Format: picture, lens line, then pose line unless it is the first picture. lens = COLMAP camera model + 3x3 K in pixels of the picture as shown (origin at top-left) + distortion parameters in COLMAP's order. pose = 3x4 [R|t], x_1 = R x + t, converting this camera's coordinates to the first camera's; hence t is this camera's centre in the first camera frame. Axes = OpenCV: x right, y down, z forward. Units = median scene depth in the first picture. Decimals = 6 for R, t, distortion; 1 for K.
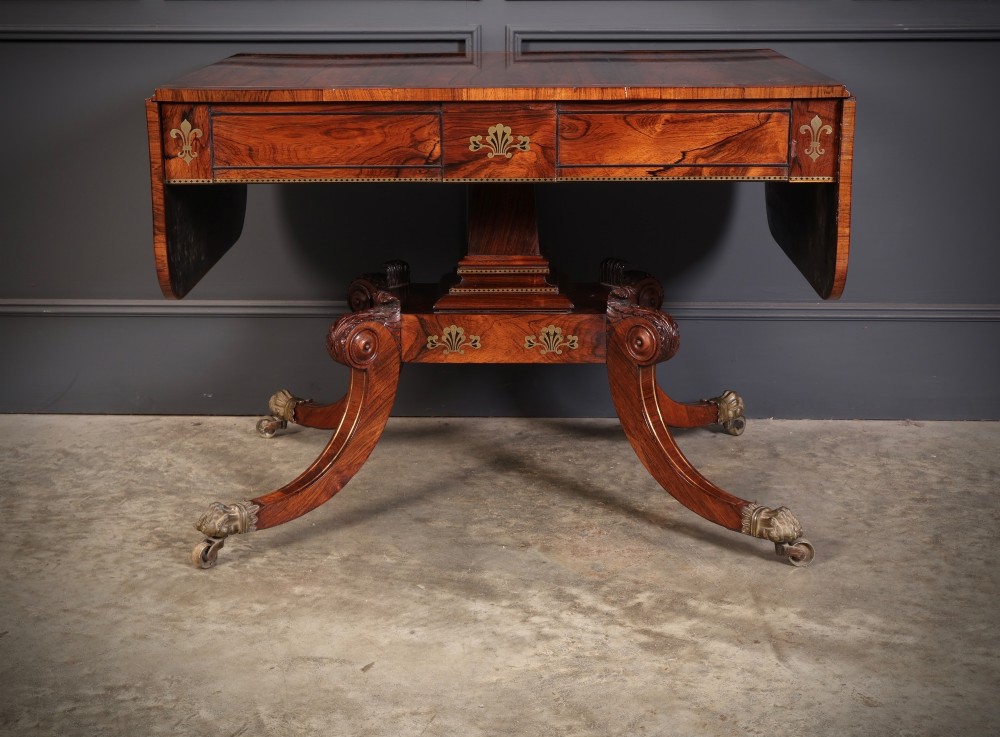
lens RADIAL K [[1571.0, 0, 474.1], [0, 1571.0, 380.7], [0, 0, 1]] dist [0.011871, 0.000000]
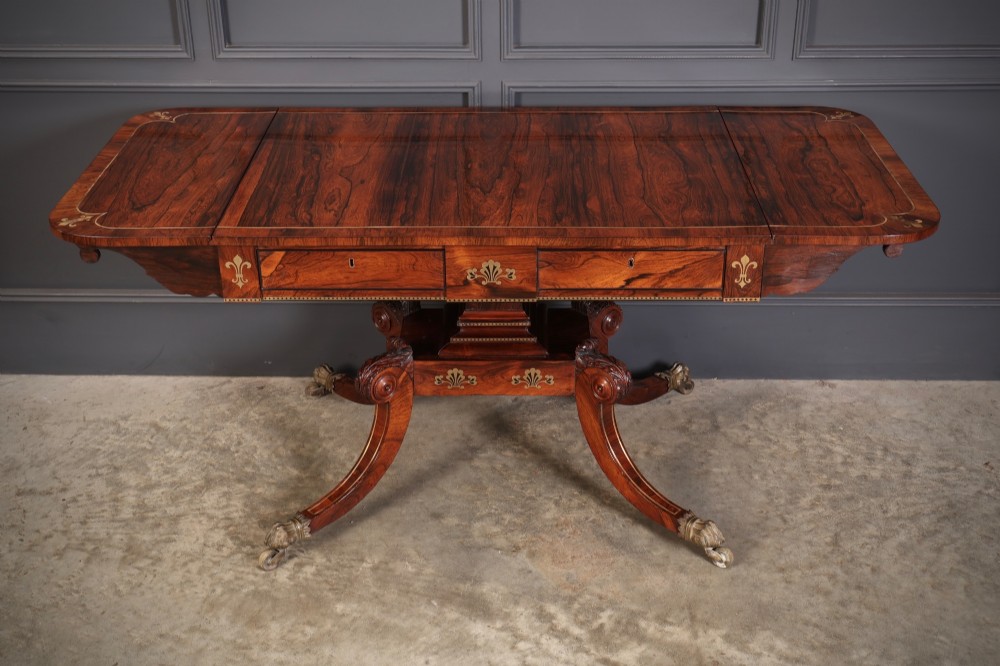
lens RADIAL K [[1243.7, 0, 494.0], [0, 1243.7, 360.6], [0, 0, 1]] dist [0.005201, 0.000000]
pose [[0.999961, -0.008456, -0.002685, 0.019925], [0.008831, 0.977985, 0.208488, -0.279703], [0.000863, -0.208503, 0.978021, 0.038095]]
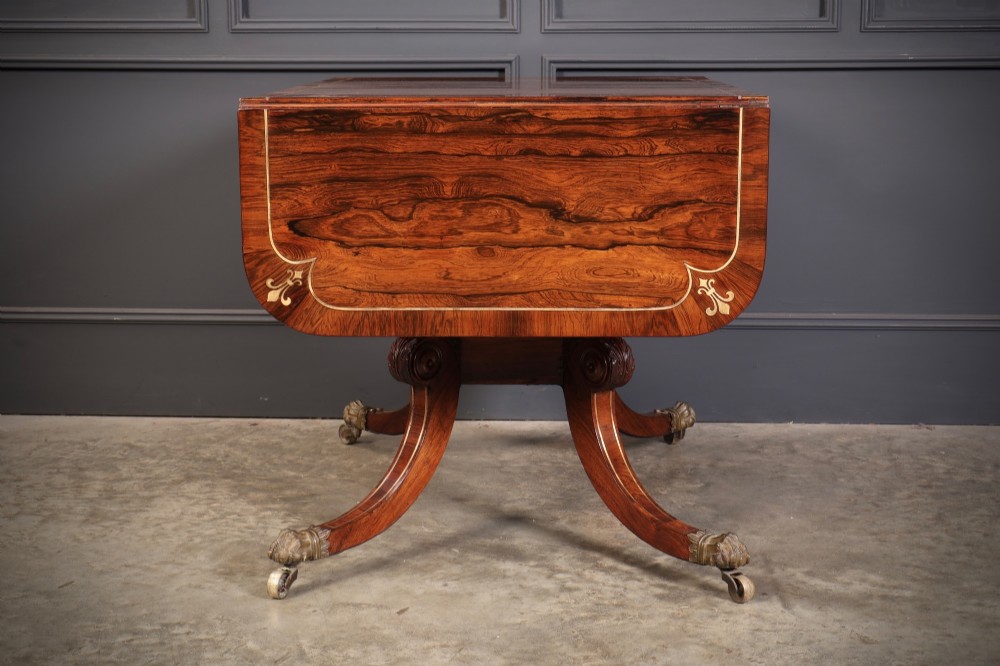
lens RADIAL K [[1526.0, 0, 495.1], [0, 1526.0, 333.7], [0, 0, 1]] dist [0.003515, 0.000000]
pose [[0.999727, 0.003895, -0.023057, 0.017158], [-0.005708, 0.996851, -0.079091, 0.065970], [0.022676, 0.079201, 0.996601, -0.054467]]
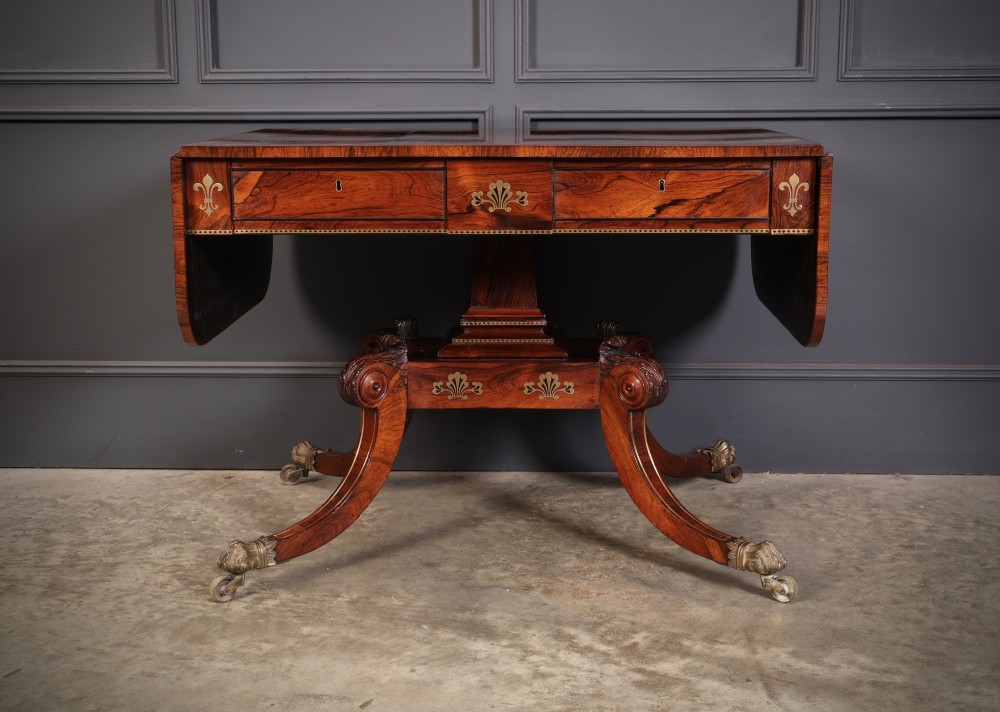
lens RADIAL K [[1397.9, 0, 494.8], [0, 1397.9, 361.4], [0, 0, 1]] dist [0.011780, 0.000000]
pose [[0.999895, -0.000762, -0.014439, 0.025810], [-0.000236, 0.997618, -0.068980, 0.020119], [0.014458, 0.068976, 0.997514, 0.069406]]
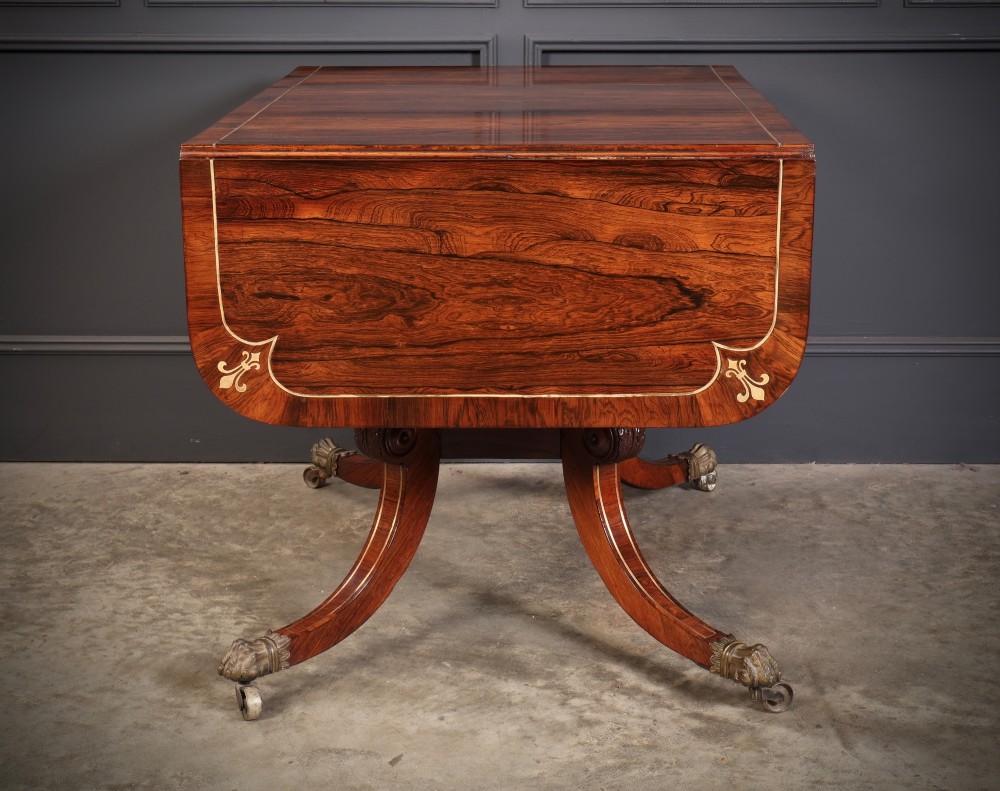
lens RADIAL K [[1722.0, 0, 486.7], [0, 1722.0, 411.3], [0, 0, 1]] dist [0.000746, 0.000000]
pose [[0.999767, -0.005414, 0.020901, -0.030755], [0.005106, 0.999878, 0.014795, -0.030384], [-0.020979, -0.014685, 0.999672, 0.003319]]
